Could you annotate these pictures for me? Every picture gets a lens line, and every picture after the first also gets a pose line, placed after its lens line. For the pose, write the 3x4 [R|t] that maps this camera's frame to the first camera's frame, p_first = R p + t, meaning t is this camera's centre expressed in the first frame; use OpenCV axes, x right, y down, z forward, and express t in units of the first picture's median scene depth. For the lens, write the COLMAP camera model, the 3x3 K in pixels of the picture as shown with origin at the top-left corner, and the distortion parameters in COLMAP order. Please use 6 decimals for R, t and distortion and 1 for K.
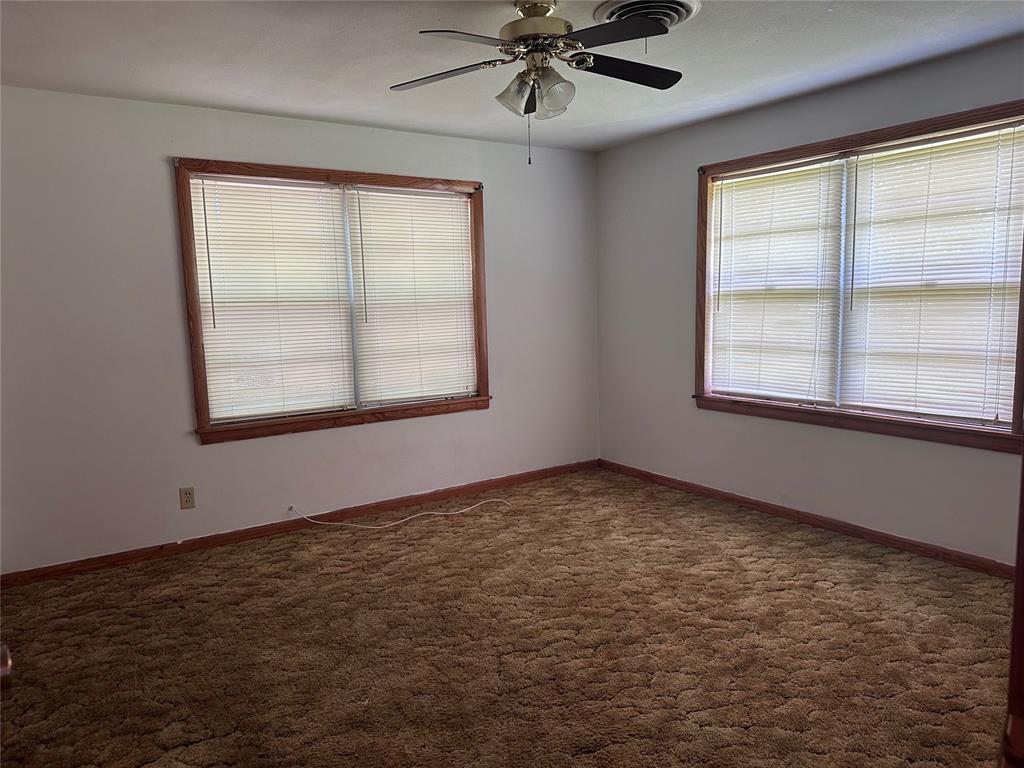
lens RADIAL K [[730.7, 0, 510.7], [0, 730.7, 388.3], [0, 0, 1]] dist [0.002865, -0.000115]
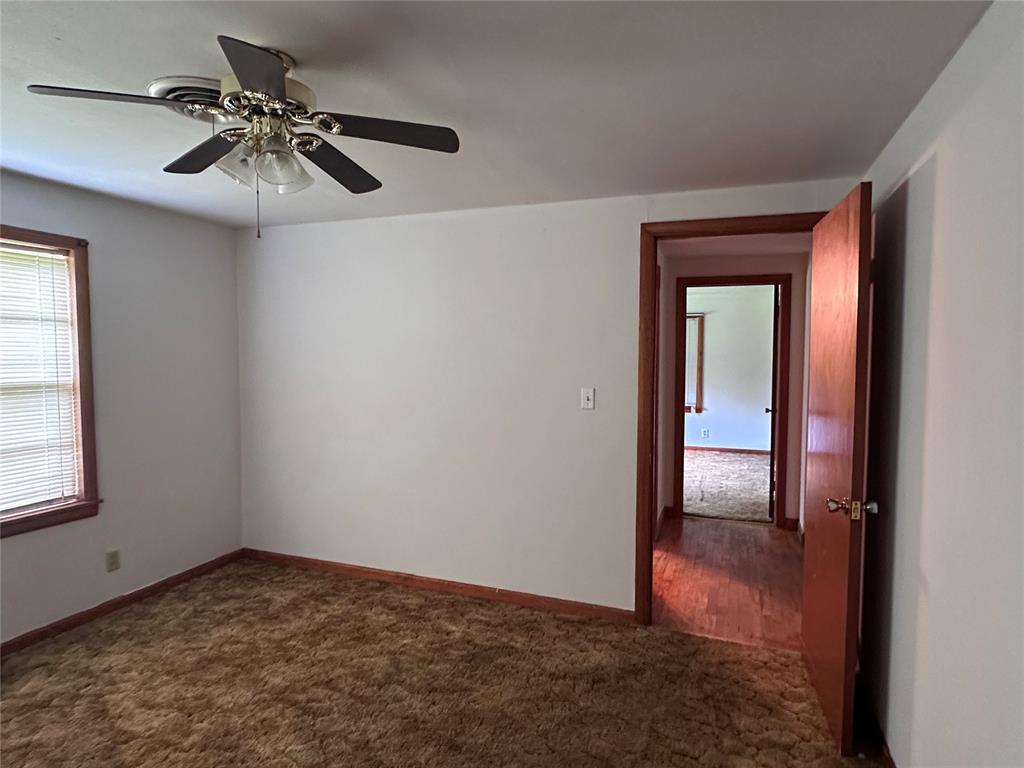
lens RADIAL K [[602.4, 0, 497.2], [0, 602.4, 385.4], [0, 0, 1]] dist [-0.002623, -0.000396]
pose [[-0.578067, -0.015643, 0.815840, -0.457245], [0.114233, 0.988419, 0.099893, -0.129712], [-0.807954, 0.150941, -0.569585, 0.825625]]
